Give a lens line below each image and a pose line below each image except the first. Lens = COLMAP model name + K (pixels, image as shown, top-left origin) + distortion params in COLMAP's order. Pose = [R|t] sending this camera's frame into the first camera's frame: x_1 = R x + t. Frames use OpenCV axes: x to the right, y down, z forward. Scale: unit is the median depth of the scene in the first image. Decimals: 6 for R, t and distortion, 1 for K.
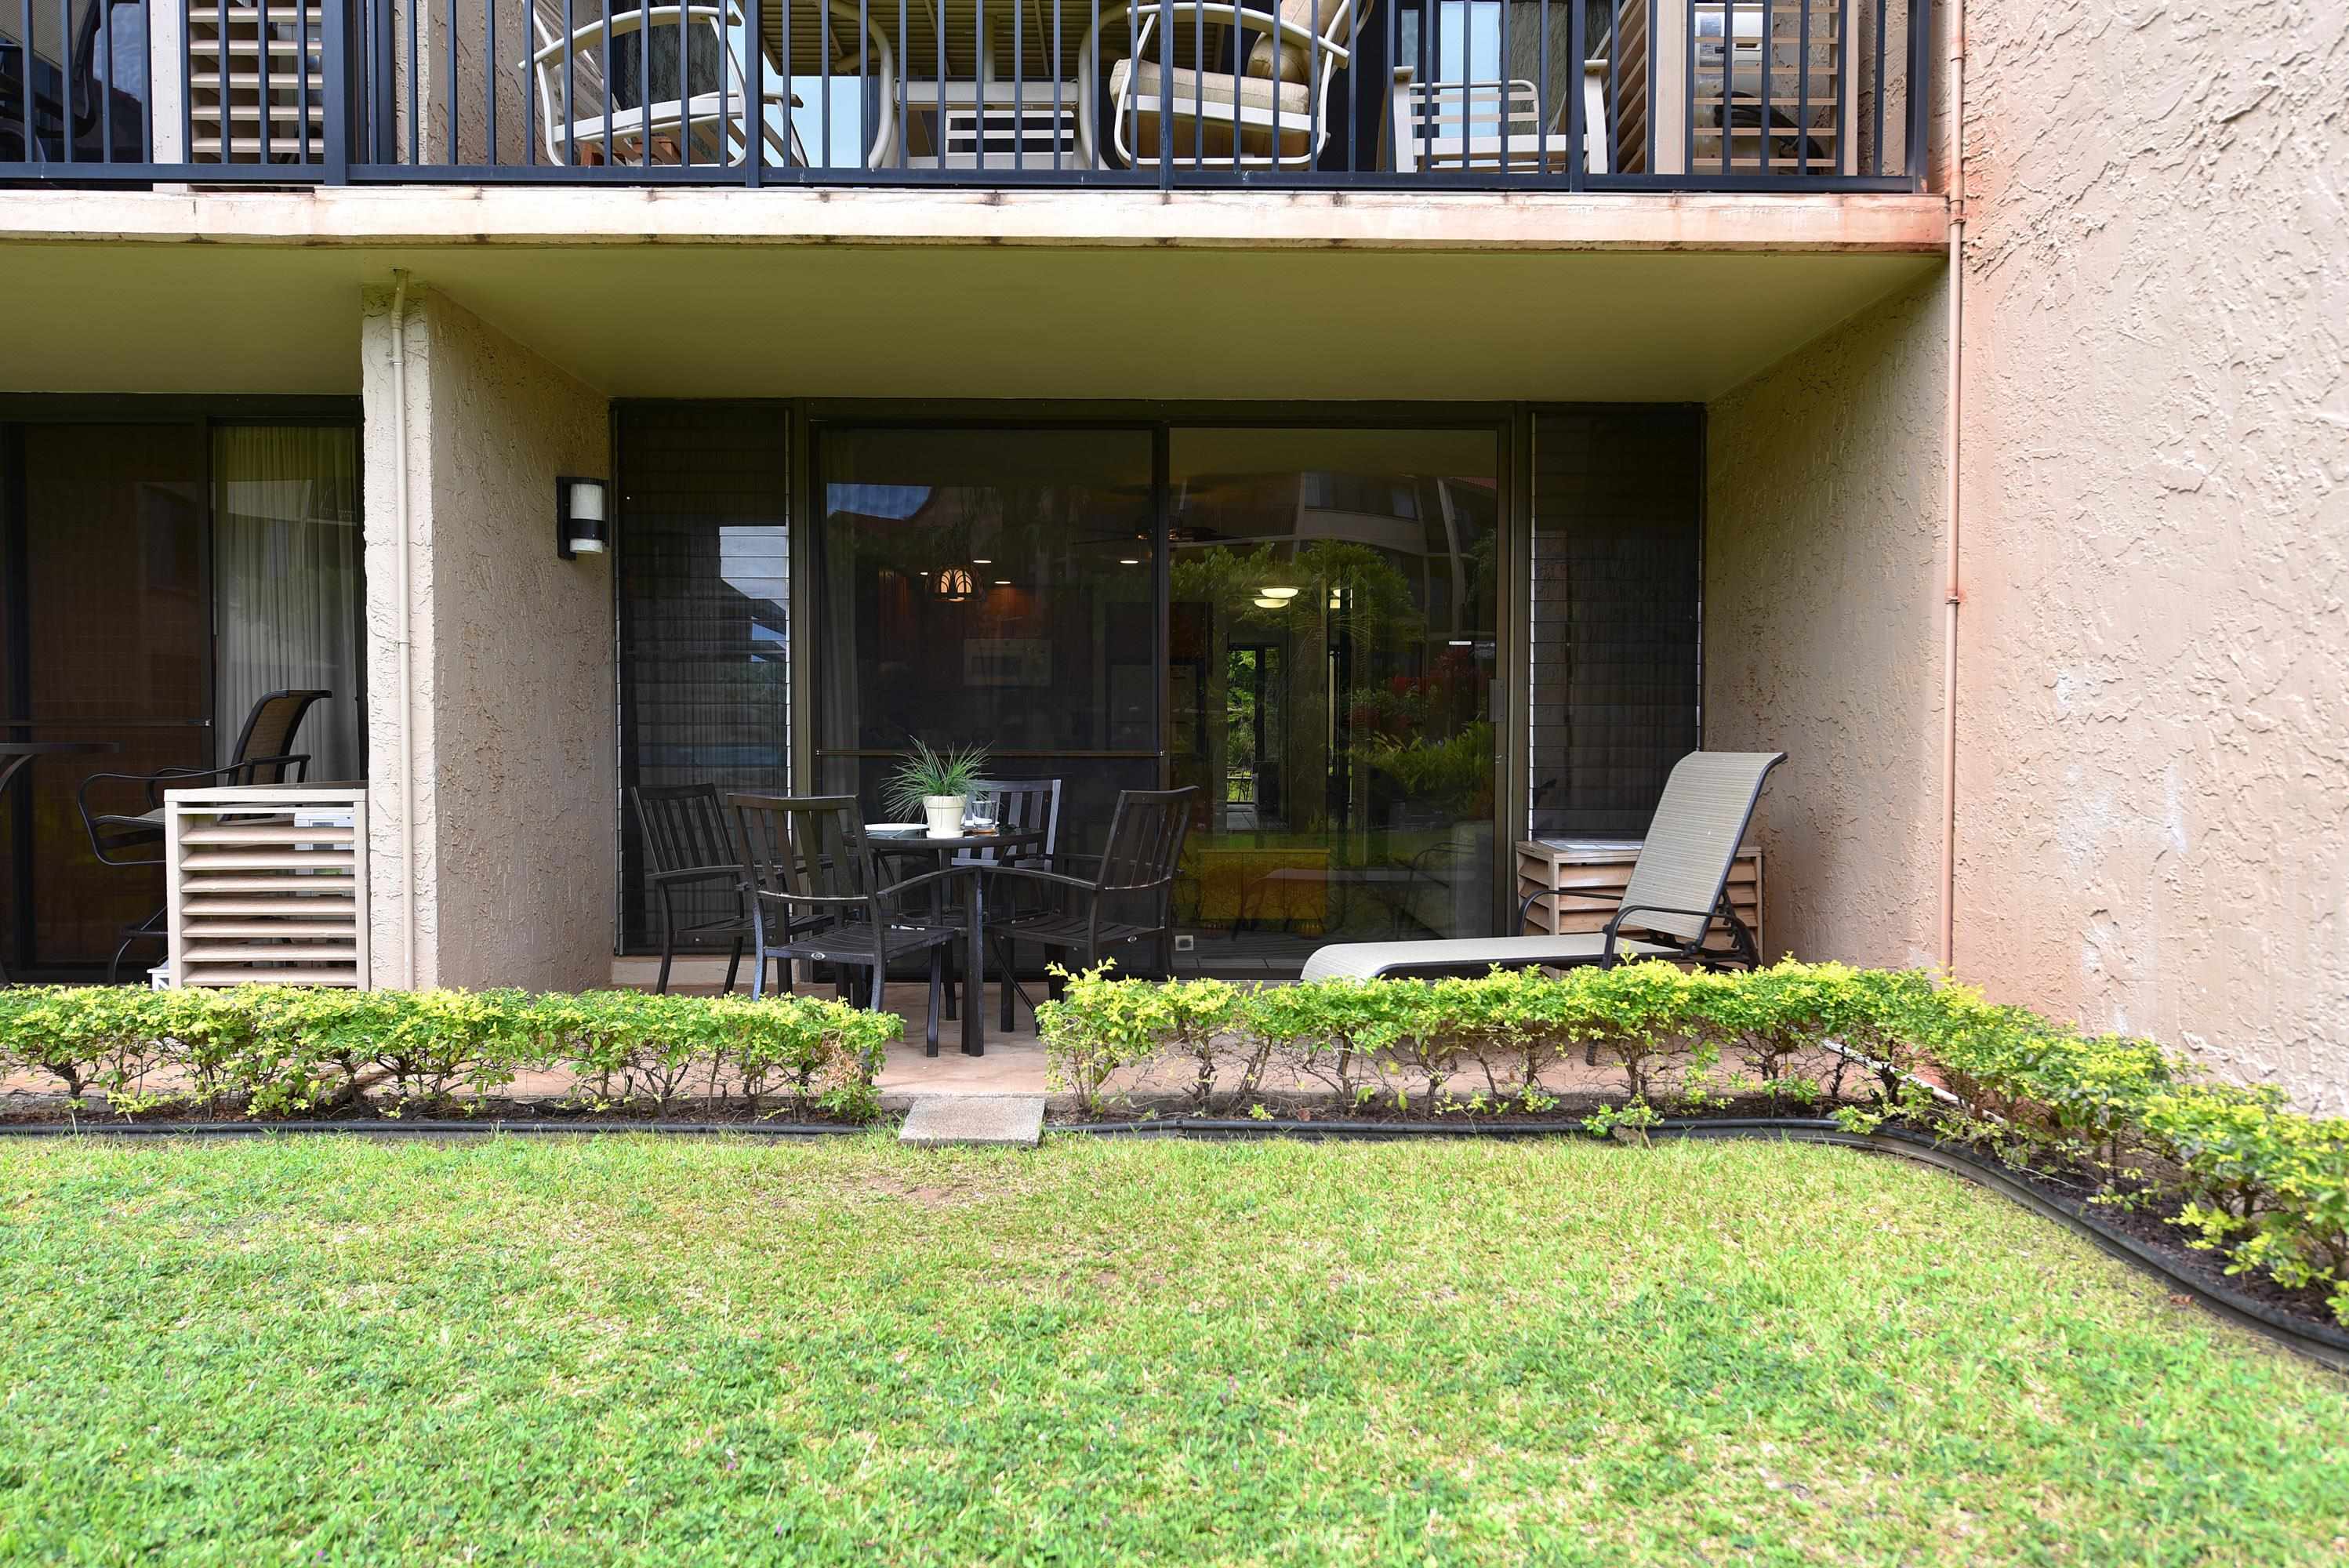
lens RADIAL K [[1569.9, 0, 1171.0], [0, 1569.9, 784.4], [0, 0, 1]] dist [-0.002123, 0.006551]
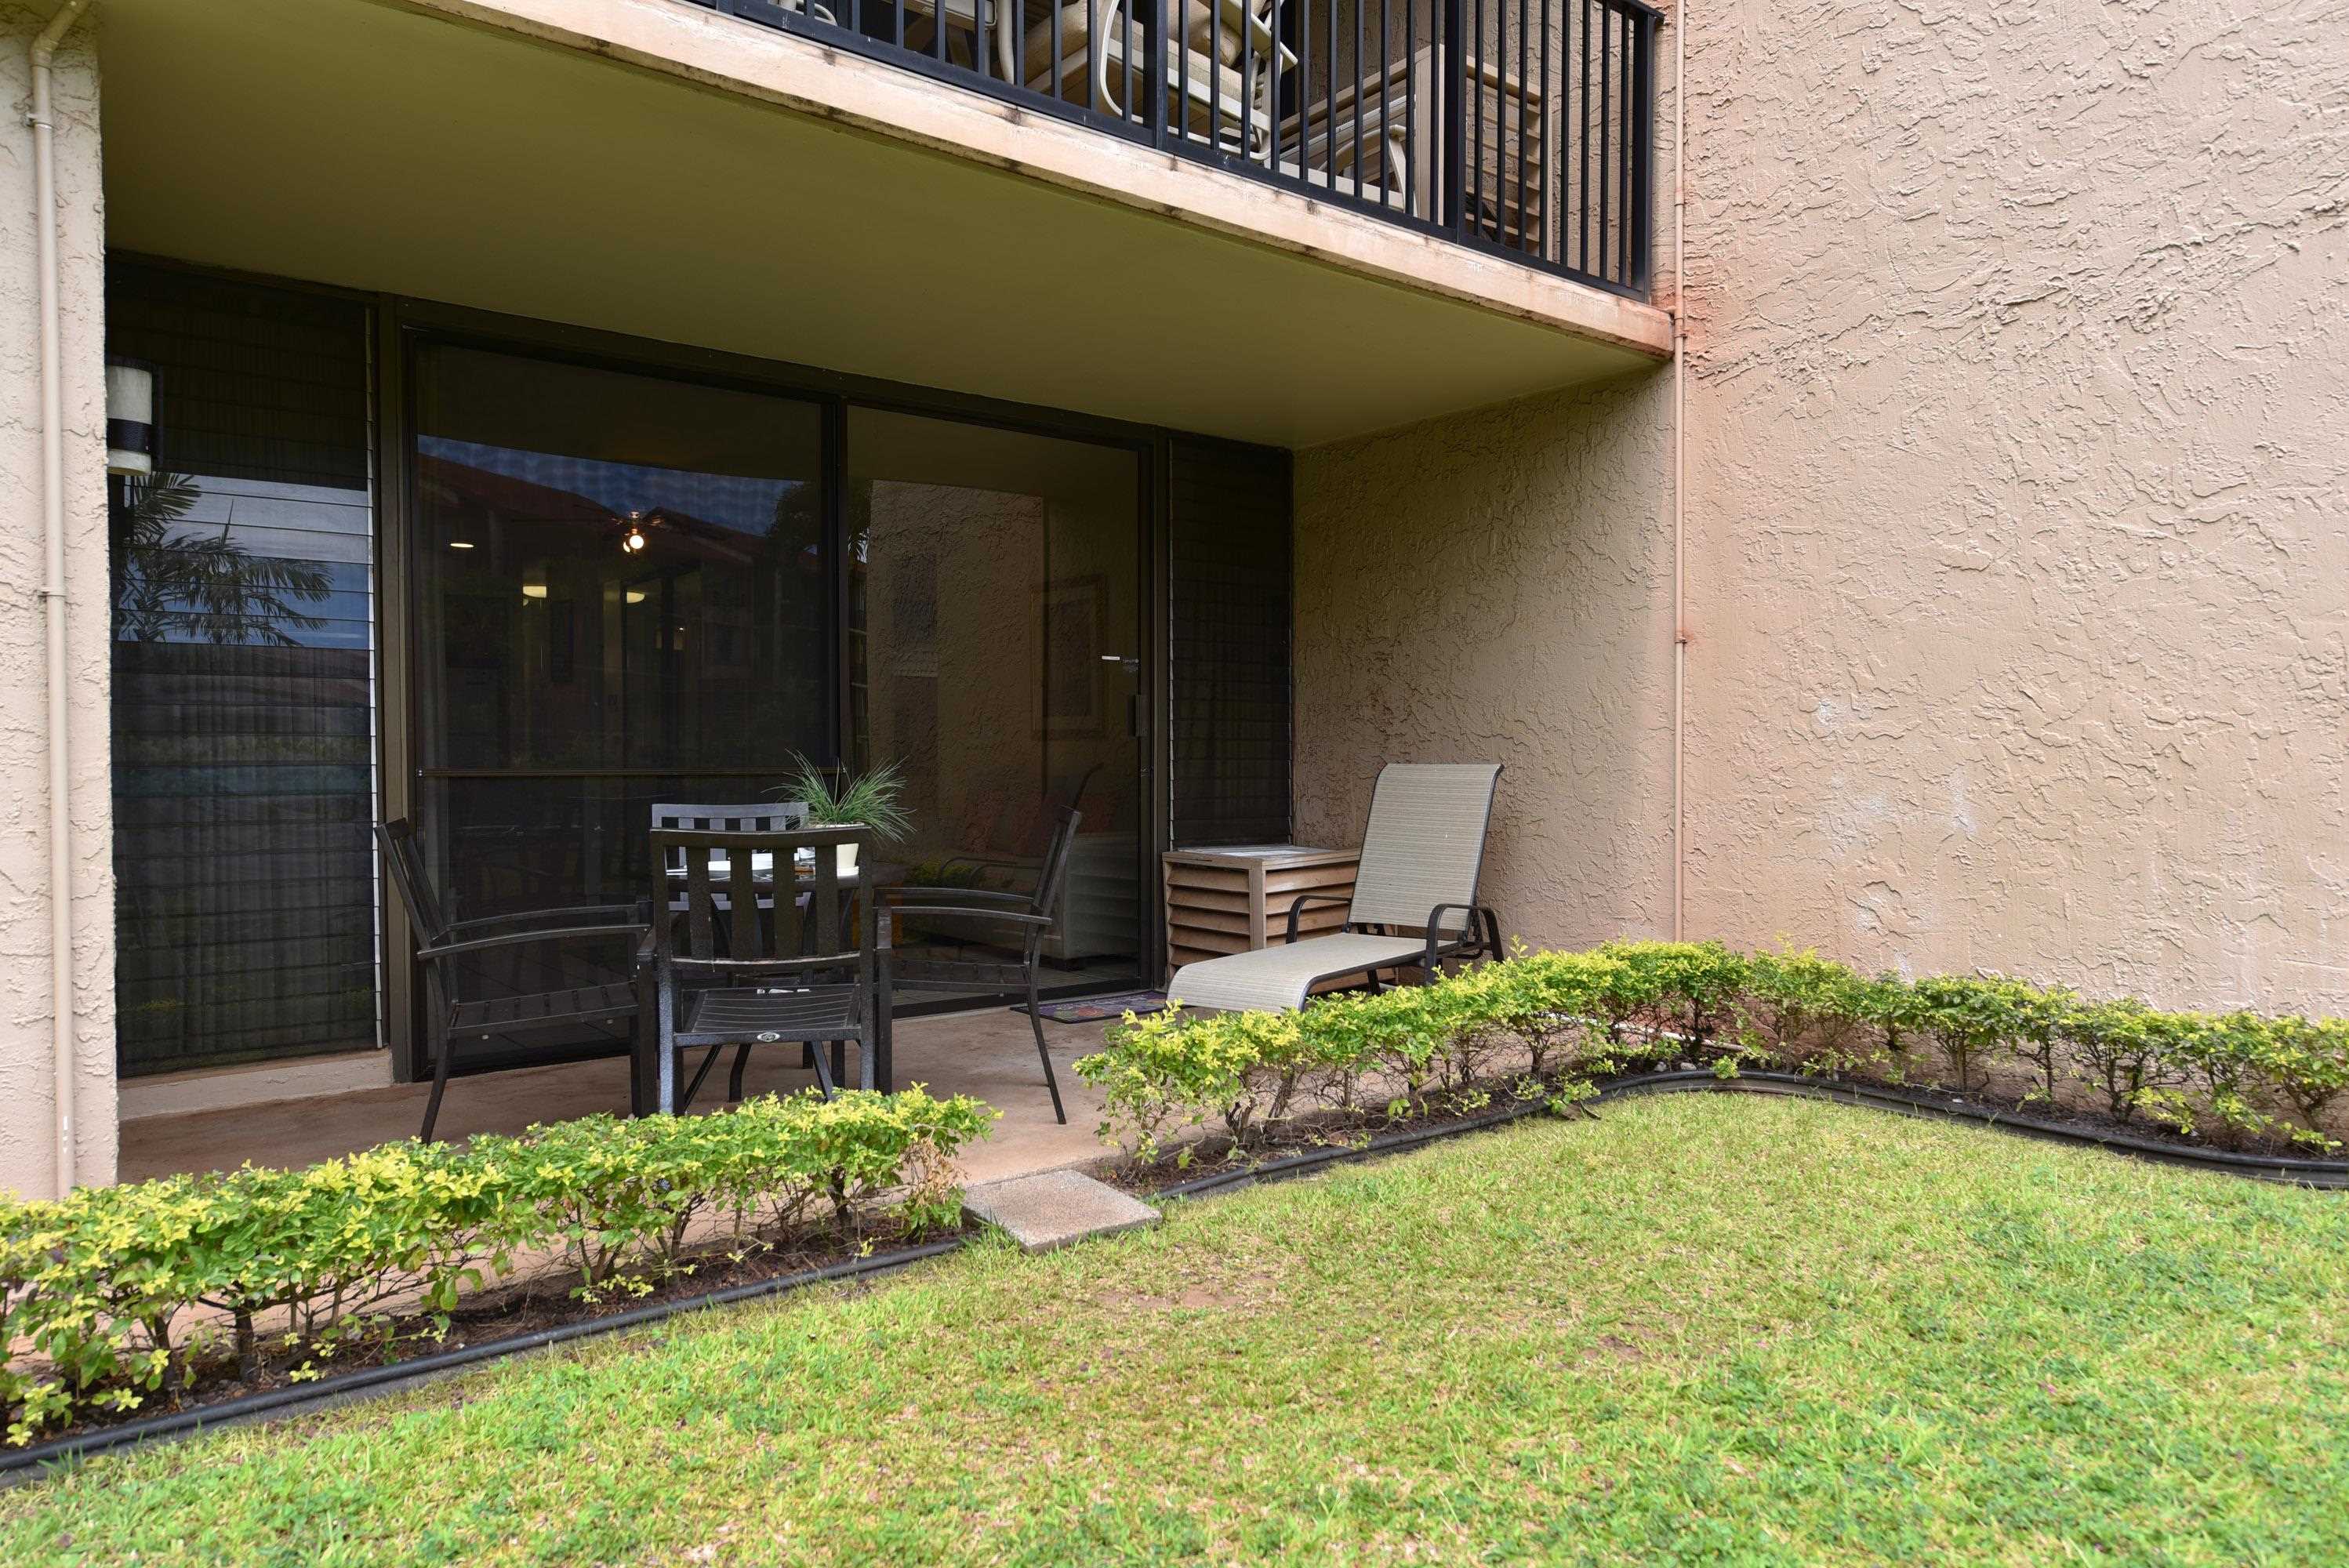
lens RADIAL K [[1487.5, 0, 1181.7], [0, 1487.5, 786.0], [0, 0, 1]] dist [-0.001004, 0.001118]
pose [[0.791121, -0.015838, 0.611455, -0.612841], [0.019650, 0.999807, 0.000472, -0.011962], [-0.611344, 0.011642, 0.791279, 0.358987]]
